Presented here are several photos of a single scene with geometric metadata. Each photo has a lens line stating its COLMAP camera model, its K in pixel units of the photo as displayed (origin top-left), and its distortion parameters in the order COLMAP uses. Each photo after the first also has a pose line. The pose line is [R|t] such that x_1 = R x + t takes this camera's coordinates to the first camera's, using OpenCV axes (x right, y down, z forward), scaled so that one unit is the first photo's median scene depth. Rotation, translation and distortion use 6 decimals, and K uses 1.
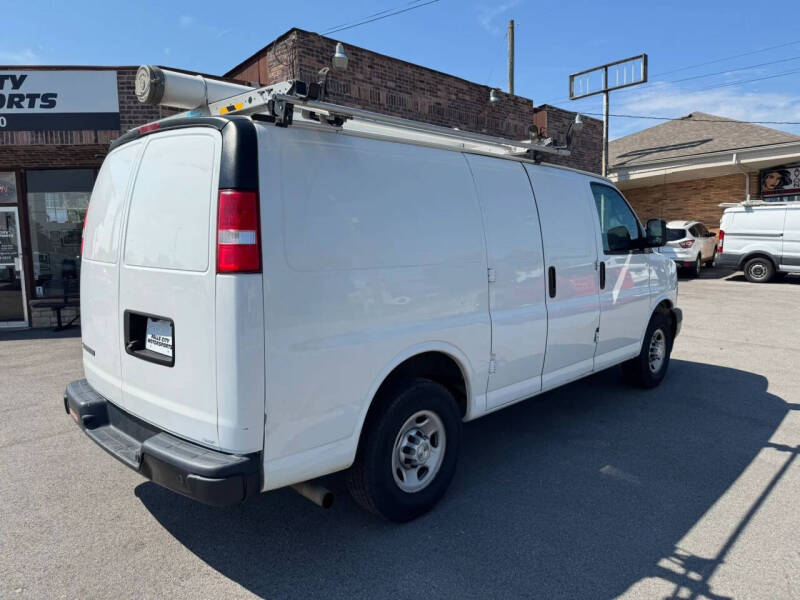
lens RADIAL K [[562.1, 0, 400.0], [0, 562.1, 300.0], [0, 0, 1]] dist [0.030747, -0.040820]
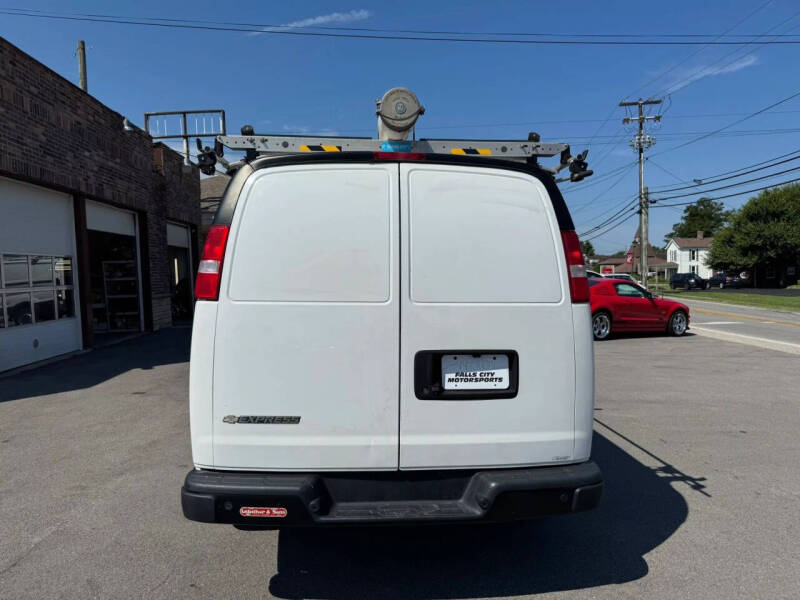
lens RADIAL K [[562.1, 0, 400.0], [0, 562.1, 300.0], [0, 0, 1]] dist [0.030747, -0.040820]
pose [[0.671287, -0.031062, 0.740546, -0.353871], [0.085437, 0.995704, -0.035682, -0.010531], [-0.736257, 0.087223, 0.671058, 0.124039]]
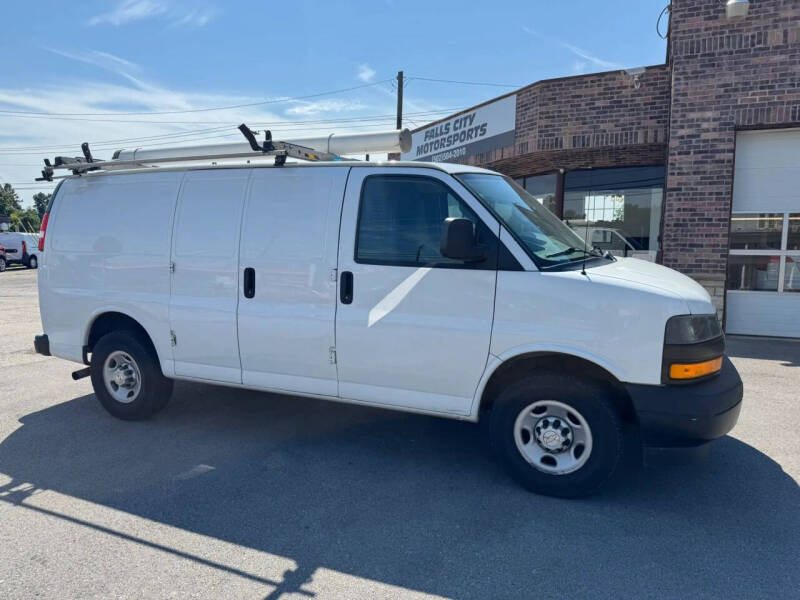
lens RADIAL K [[562.1, 0, 400.0], [0, 562.1, 300.0], [0, 0, 1]] dist [0.030747, -0.040820]
pose [[0.346181, 0.120700, -0.930371, 0.573078], [-0.114095, 0.989745, 0.085949, -0.052172], [0.931204, 0.076397, 0.356402, 0.384986]]
